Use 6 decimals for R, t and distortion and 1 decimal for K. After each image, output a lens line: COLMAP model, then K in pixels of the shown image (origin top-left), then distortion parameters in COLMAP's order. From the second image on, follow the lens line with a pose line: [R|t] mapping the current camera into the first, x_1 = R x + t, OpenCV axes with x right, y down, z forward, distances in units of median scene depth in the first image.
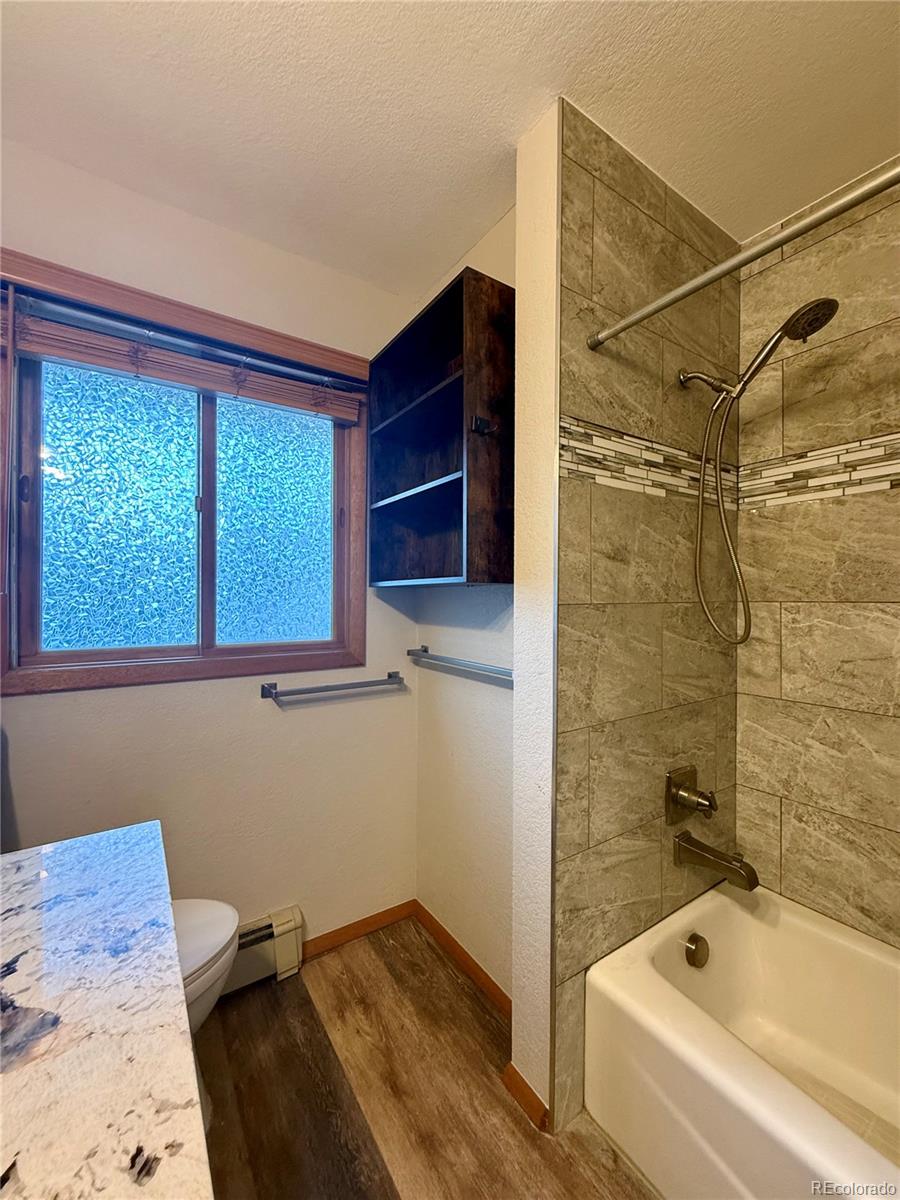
lens RADIAL K [[479.6, 0, 451.9], [0, 479.6, 596.5], [0, 0, 1]] dist [0.001579, -0.000006]
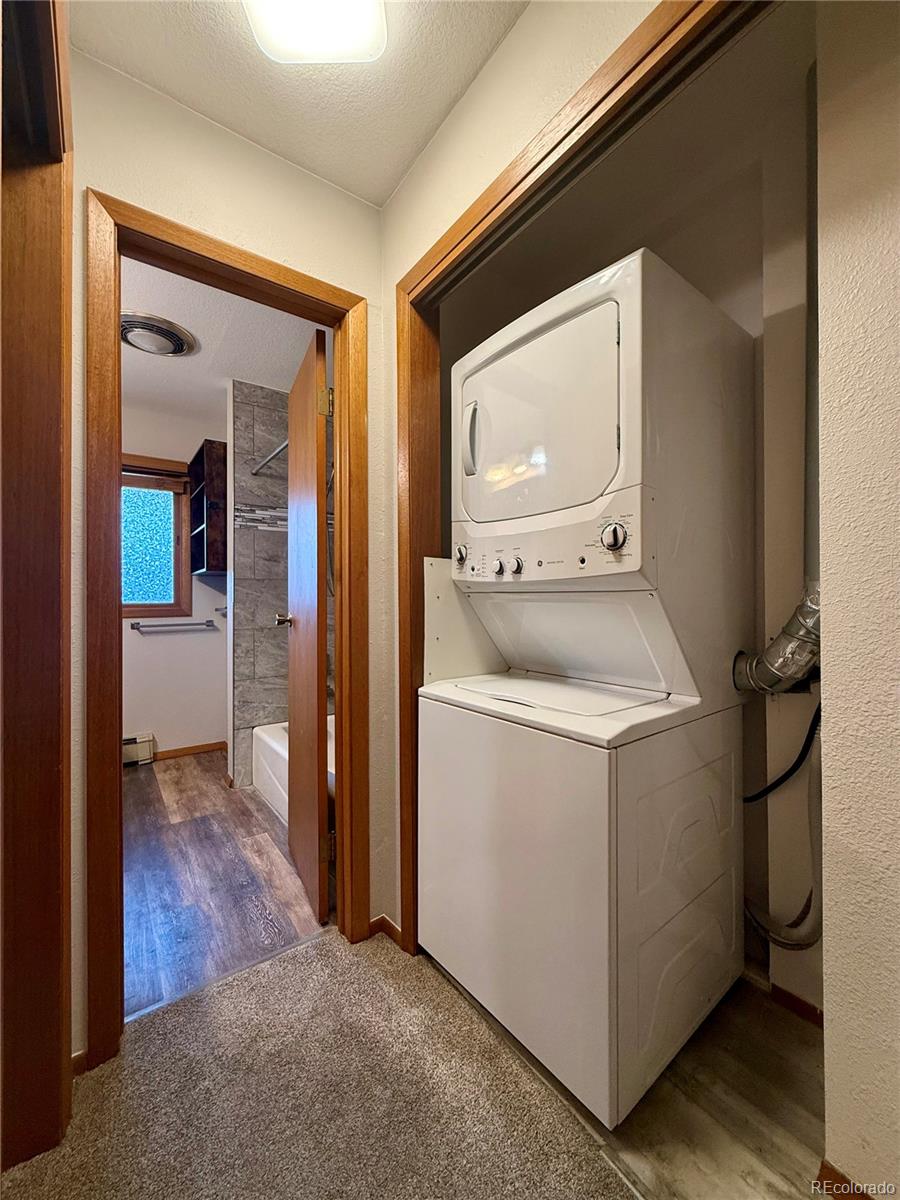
lens RADIAL K [[479.6, 0, 451.9], [0, 479.6, 596.5], [0, 0, 1]] dist [0.001579, -0.000006]
pose [[0.999009, -0.010751, 0.043195, 1.125330], [0.011008, 0.999923, -0.005712, 0.123733], [-0.043130, 0.006182, 0.999050, -1.409299]]
